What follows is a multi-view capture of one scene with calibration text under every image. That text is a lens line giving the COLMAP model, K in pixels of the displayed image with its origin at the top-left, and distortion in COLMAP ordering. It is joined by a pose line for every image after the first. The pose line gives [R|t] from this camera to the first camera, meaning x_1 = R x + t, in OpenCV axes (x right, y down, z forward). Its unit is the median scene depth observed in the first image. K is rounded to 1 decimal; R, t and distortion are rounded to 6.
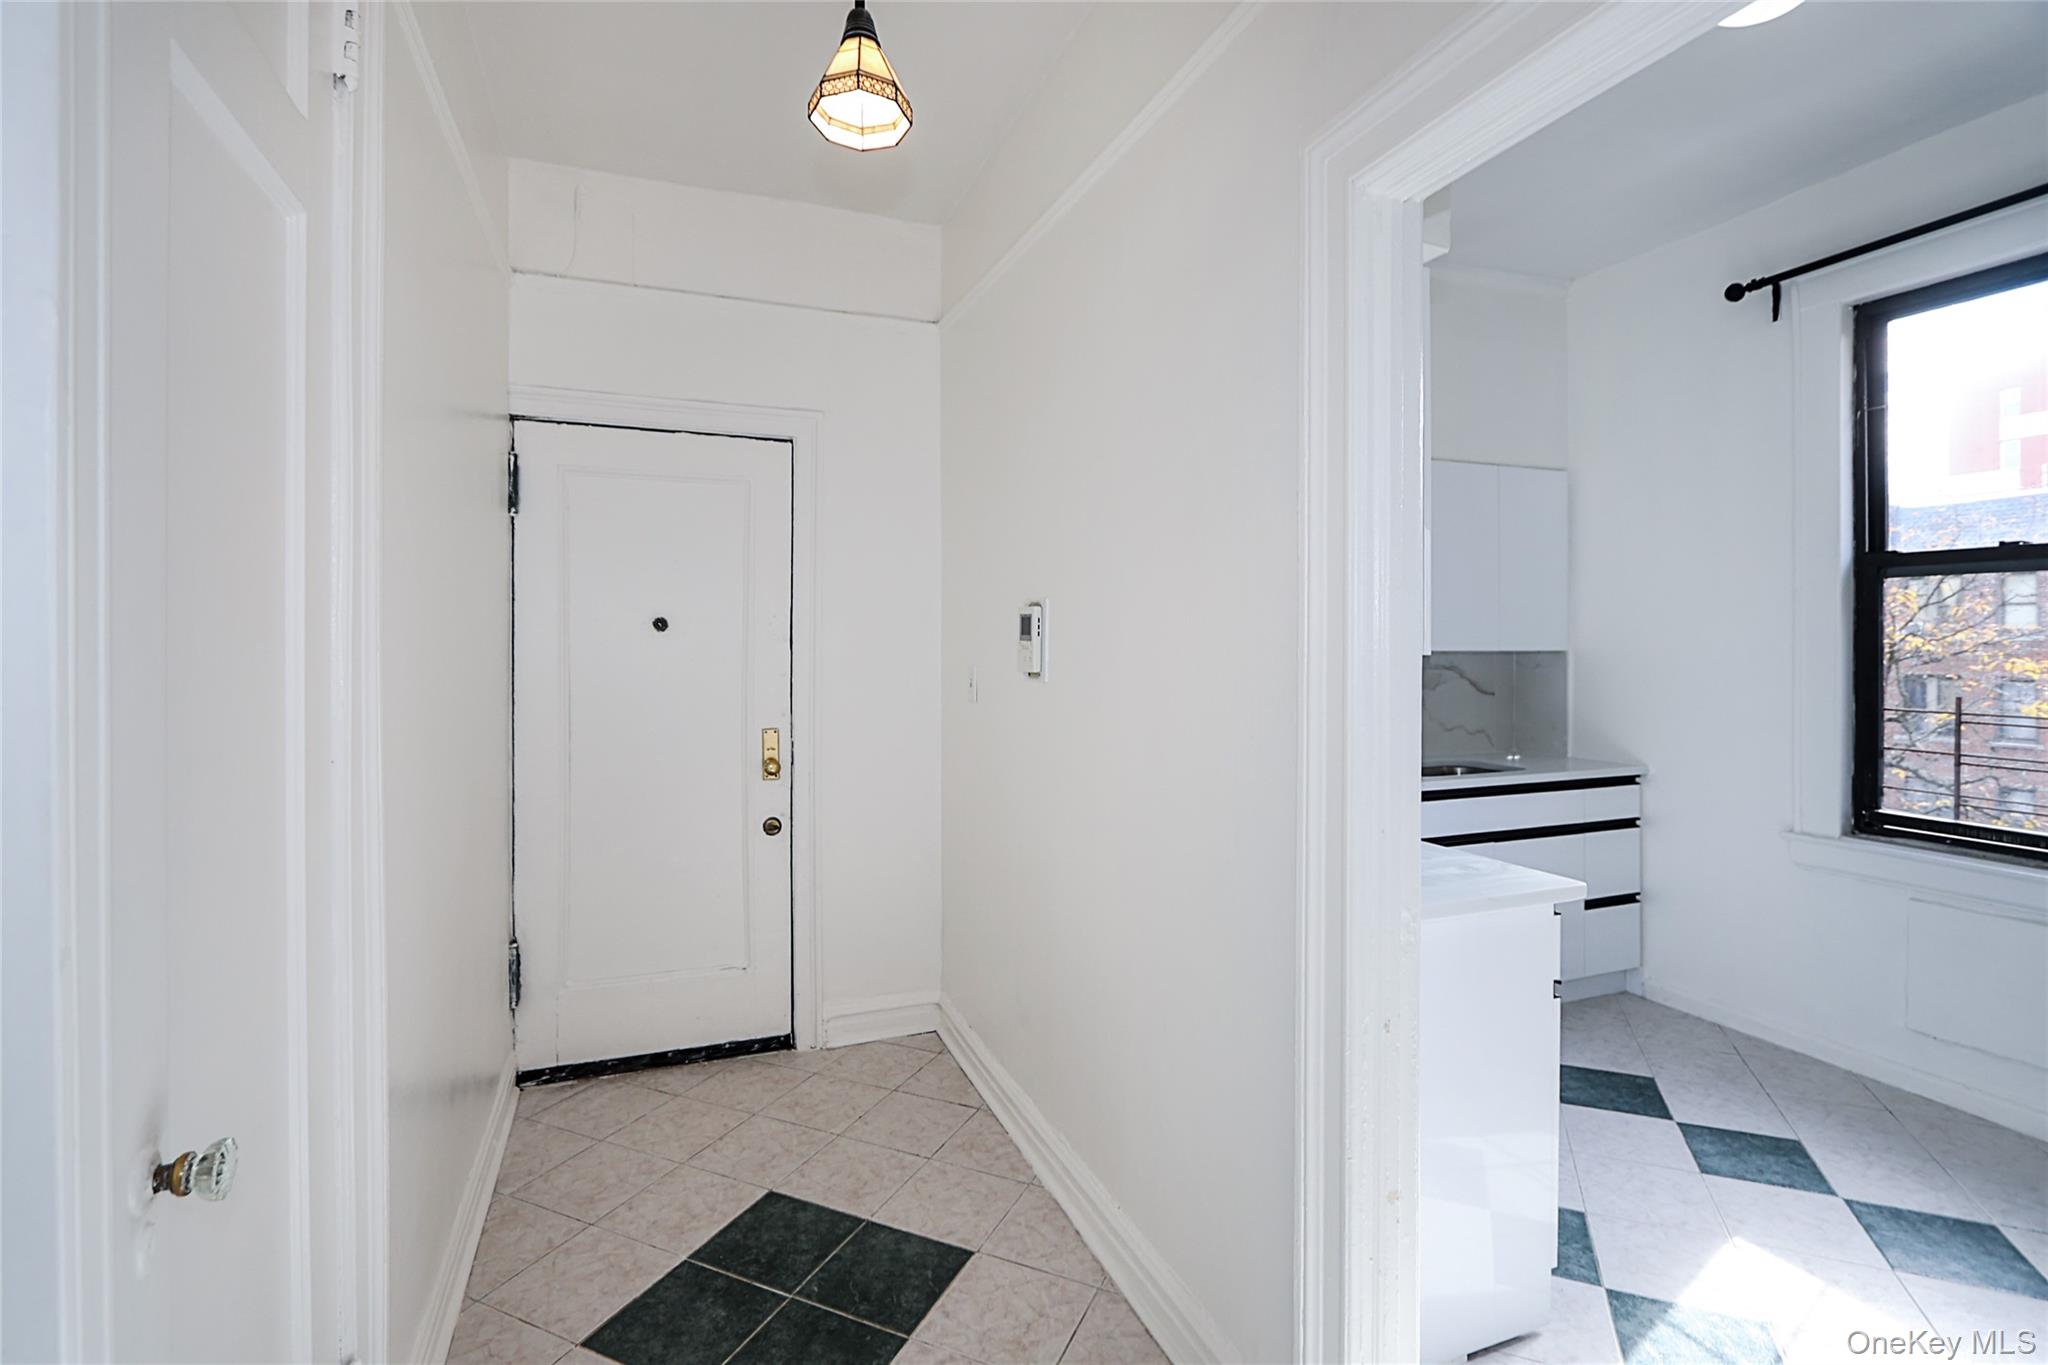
lens RADIAL K [[984.7, 0, 1030.8], [0, 984.7, 632.3], [0, 0, 1]] dist [-0.003250, -0.001165]
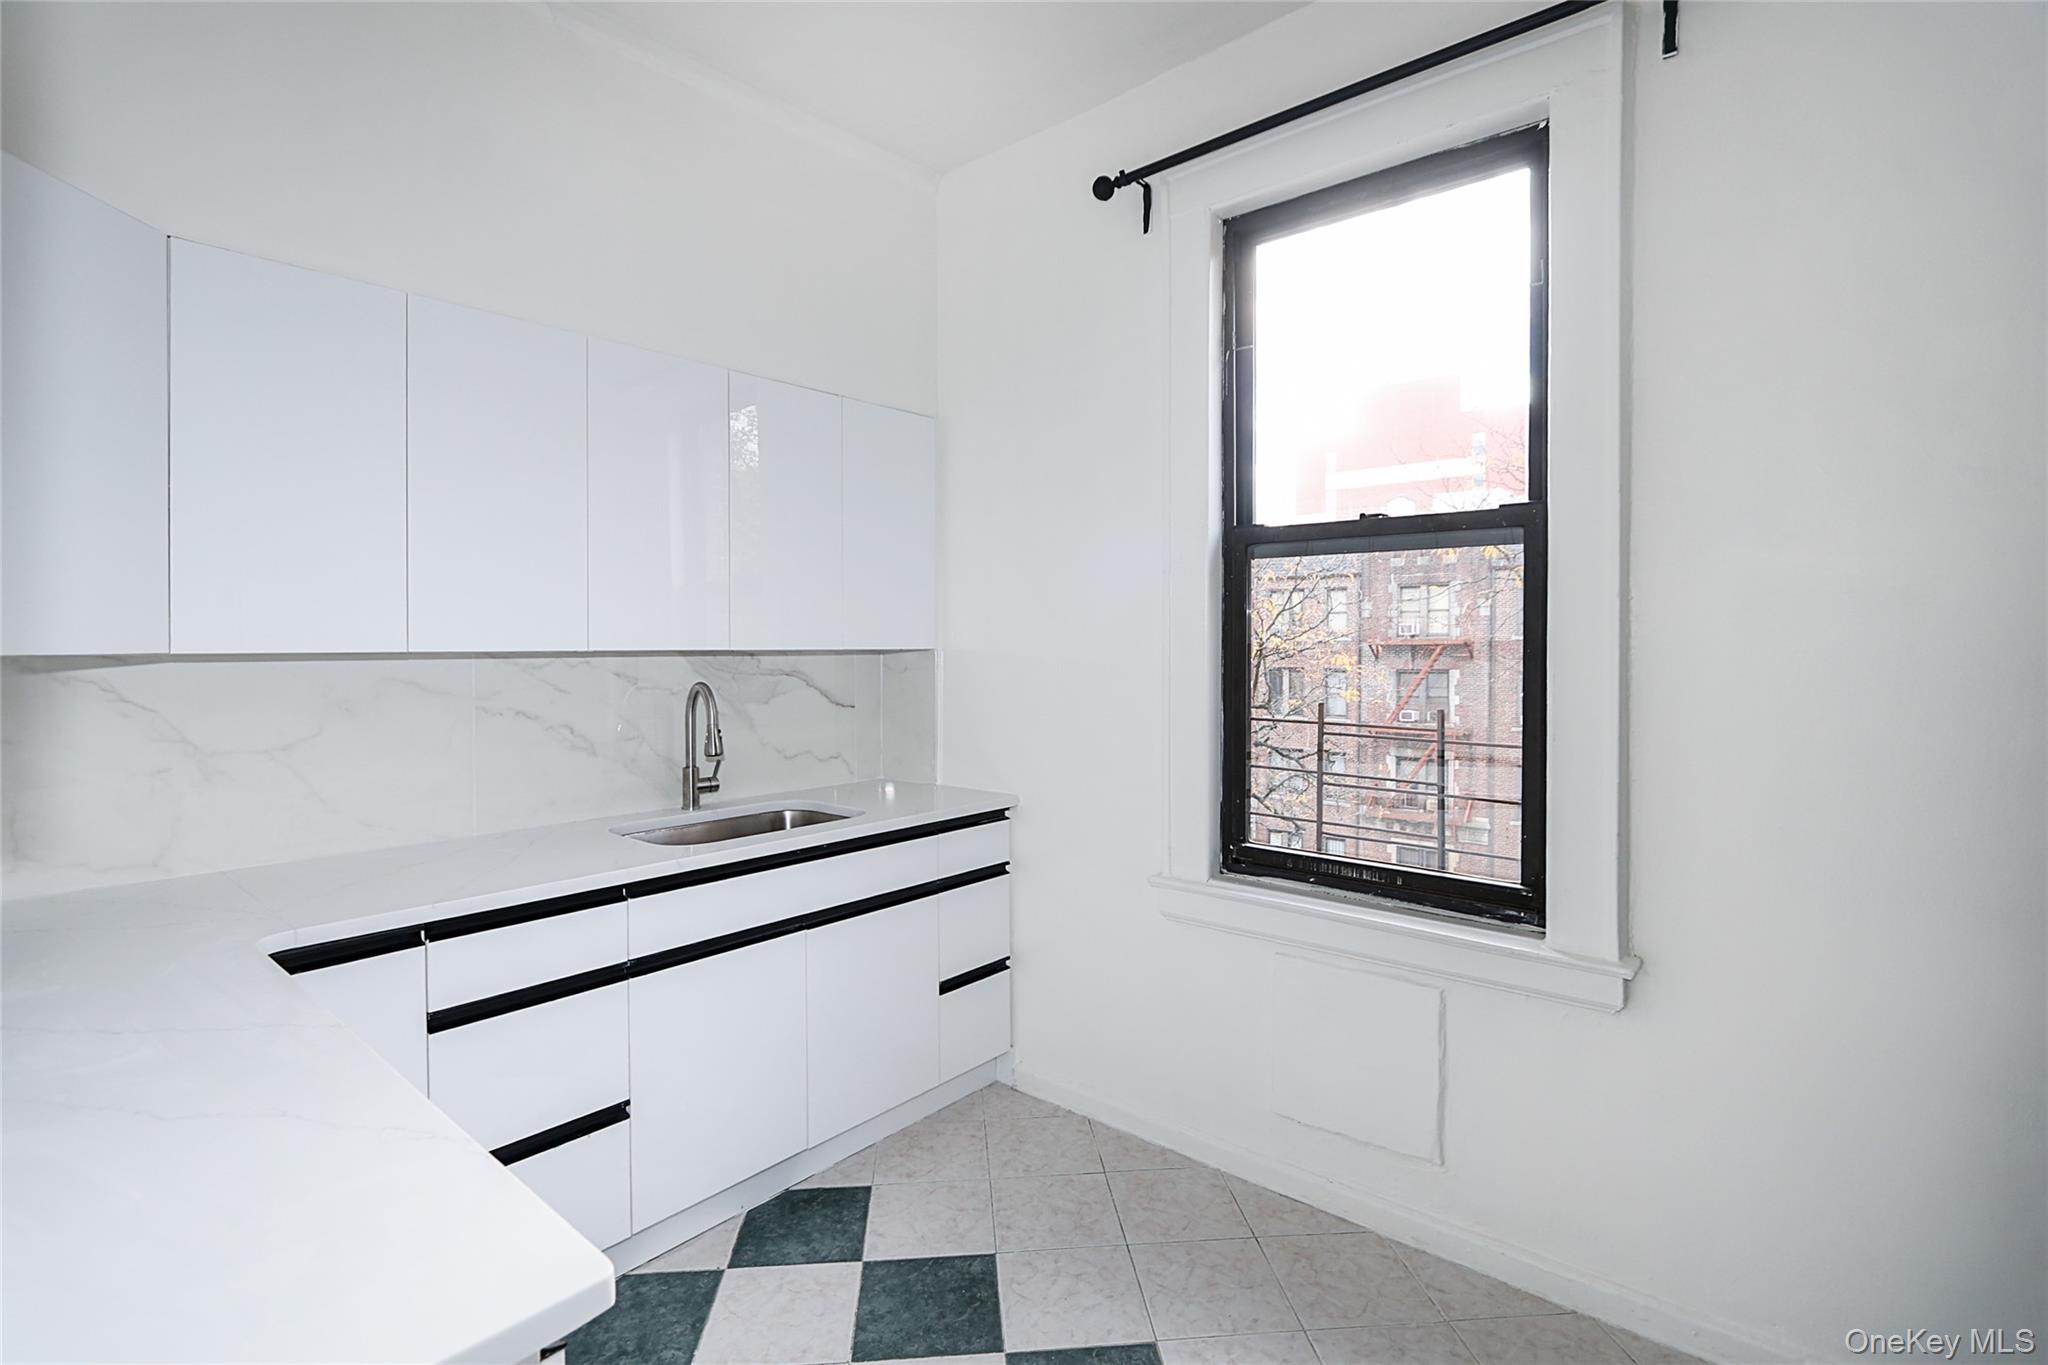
lens RADIAL K [[984.7, 0, 1030.8], [0, 984.7, 632.3], [0, 0, 1]] dist [-0.003250, -0.001165]
pose [[0.882192, 0.002804, 0.470882, 0.313517], [-0.002259, 0.999996, -0.001721, 0.008118], [-0.470884, 0.000455, 0.882195, 0.354514]]
